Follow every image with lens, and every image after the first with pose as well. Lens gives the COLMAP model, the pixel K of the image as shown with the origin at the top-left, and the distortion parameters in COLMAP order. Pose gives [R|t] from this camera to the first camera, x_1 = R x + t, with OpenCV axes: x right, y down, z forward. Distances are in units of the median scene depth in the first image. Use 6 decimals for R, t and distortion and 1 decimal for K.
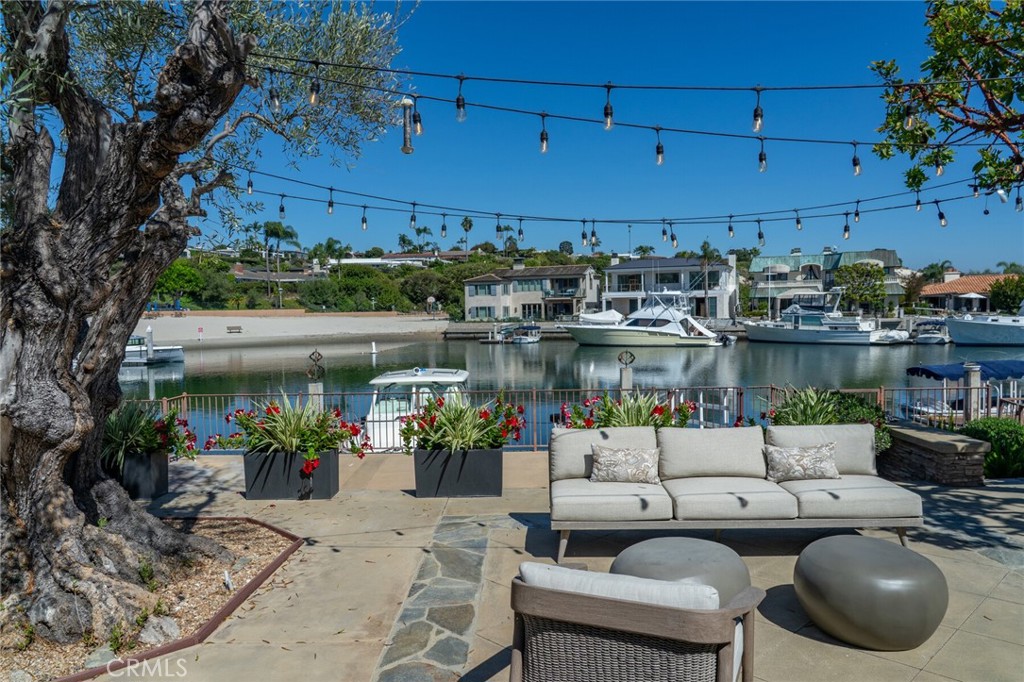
lens RADIAL K [[700.1, 0, 505.7], [0, 700.1, 366.6], [0, 0, 1]] dist [-0.028091, 0.025947]
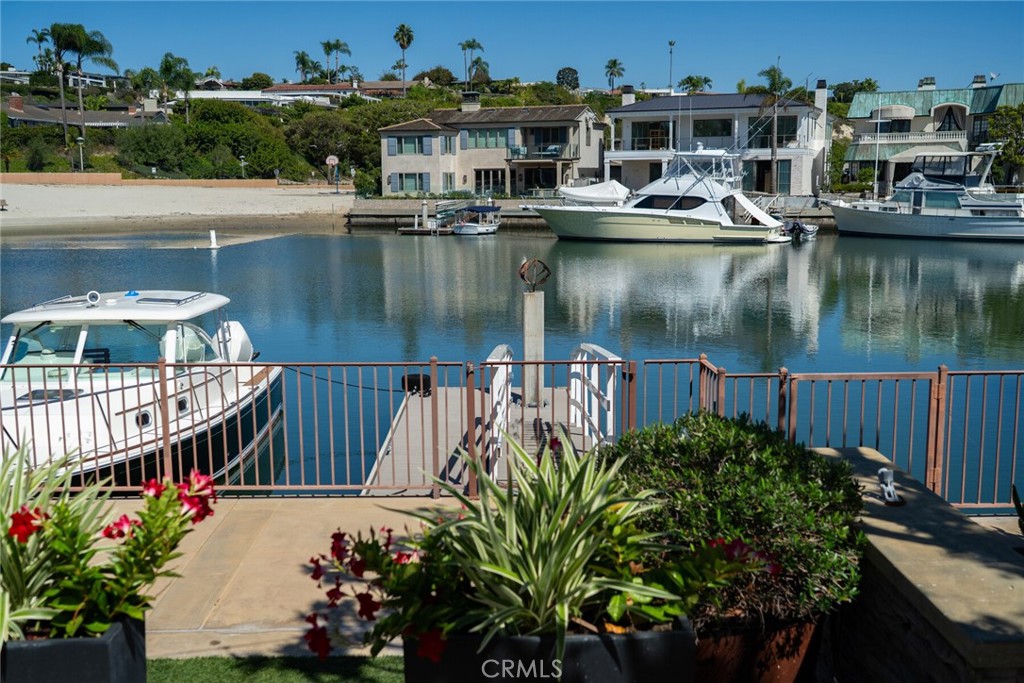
lens RADIAL K [[1110.8, 0, 496.4], [0, 1110.8, 354.3], [0, 0, 1]] dist [0.045579, 0.000000]
pose [[0.999762, 0.006176, 0.020933, 0.033370], [-0.007743, 0.997108, 0.075605, -0.004534], [-0.020406, -0.075749, 0.996918, 0.041069]]
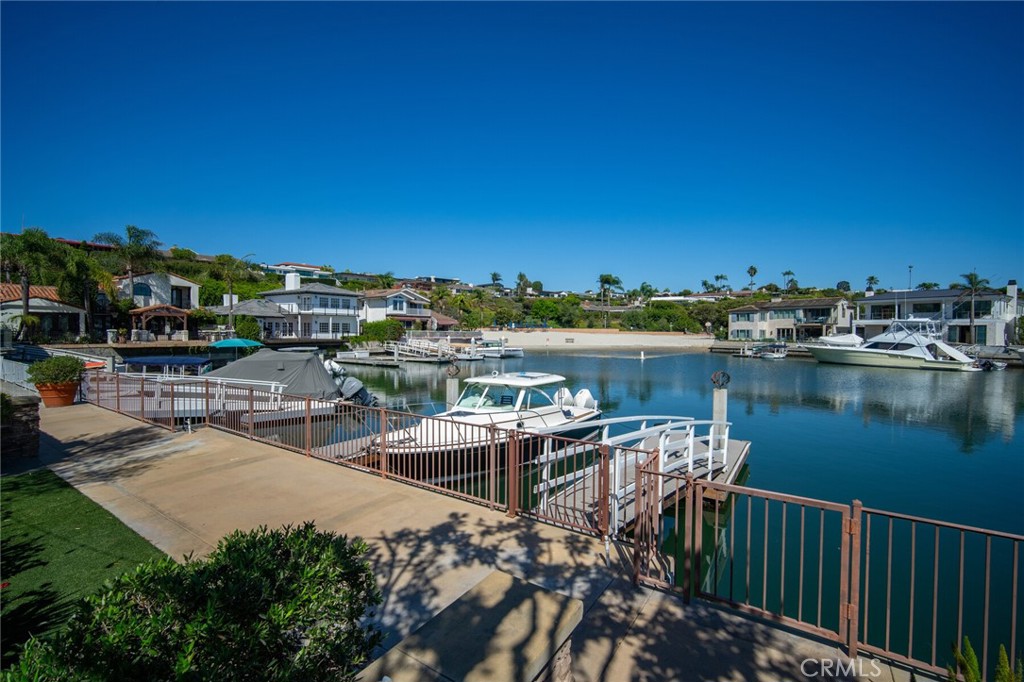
lens RADIAL K [[446.4, 0, 508.4], [0, 446.4, 342.2], [0, 0, 1]] dist [-0.013614, 0.003876]
pose [[0.844070, 0.038224, -0.534869, 0.064831], [-0.067121, 0.997143, -0.034663, -0.005651], [0.532016, 0.065159, 0.844224, 0.085604]]
